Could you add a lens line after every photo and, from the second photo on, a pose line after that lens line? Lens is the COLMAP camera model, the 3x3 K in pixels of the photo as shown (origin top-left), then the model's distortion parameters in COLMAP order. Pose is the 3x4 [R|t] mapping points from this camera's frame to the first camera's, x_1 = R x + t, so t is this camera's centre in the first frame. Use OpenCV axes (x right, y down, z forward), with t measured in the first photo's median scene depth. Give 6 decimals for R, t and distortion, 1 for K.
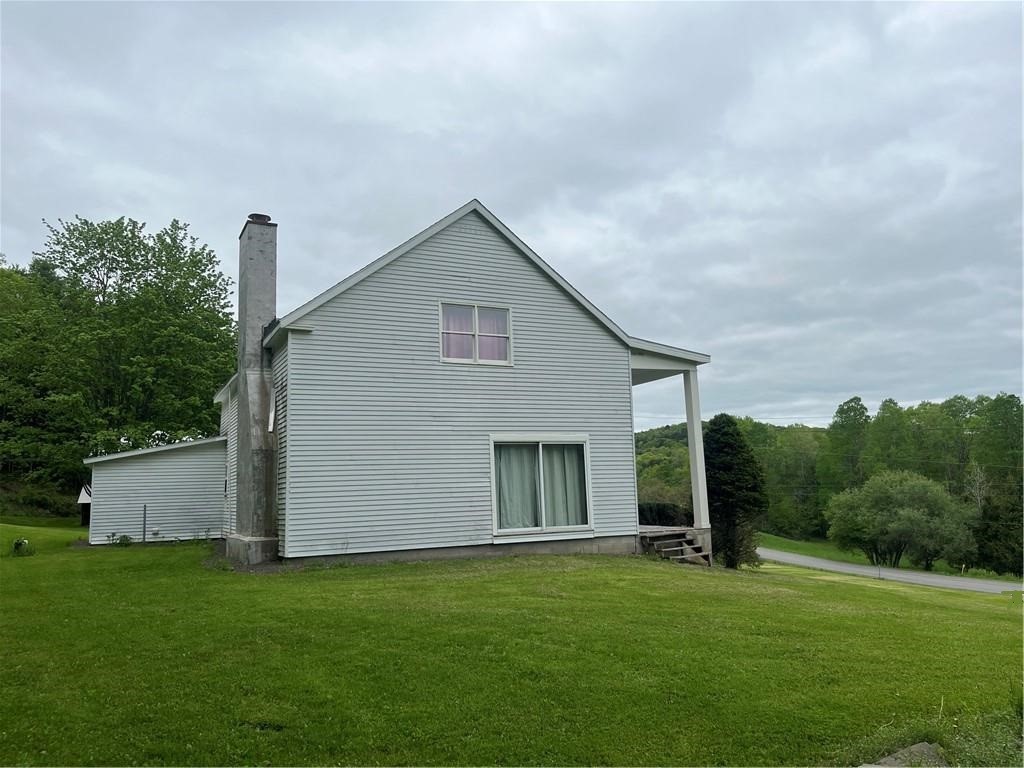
lens RADIAL K [[765.8, 0, 512.0], [0, 765.8, 384.0], [0, 0, 1]] dist [0.003579, 0.002095]
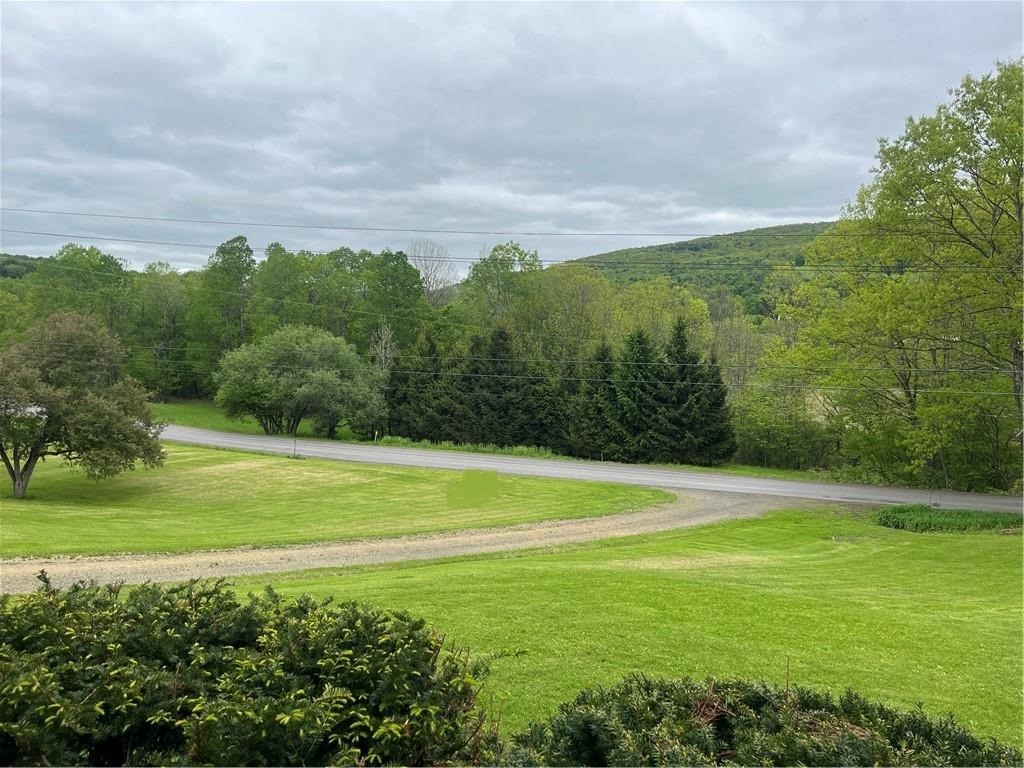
lens RADIAL K [[765.8, 0, 512.0], [0, 765.8, 384.0], [0, 0, 1]] dist [0.003579, 0.002095]
pose [[0.671629, -0.022857, 0.740535, 0.024082], [-0.122704, 0.982289, 0.141605, 0.028108], [-0.730656, -0.185972, 0.656930, 0.258918]]
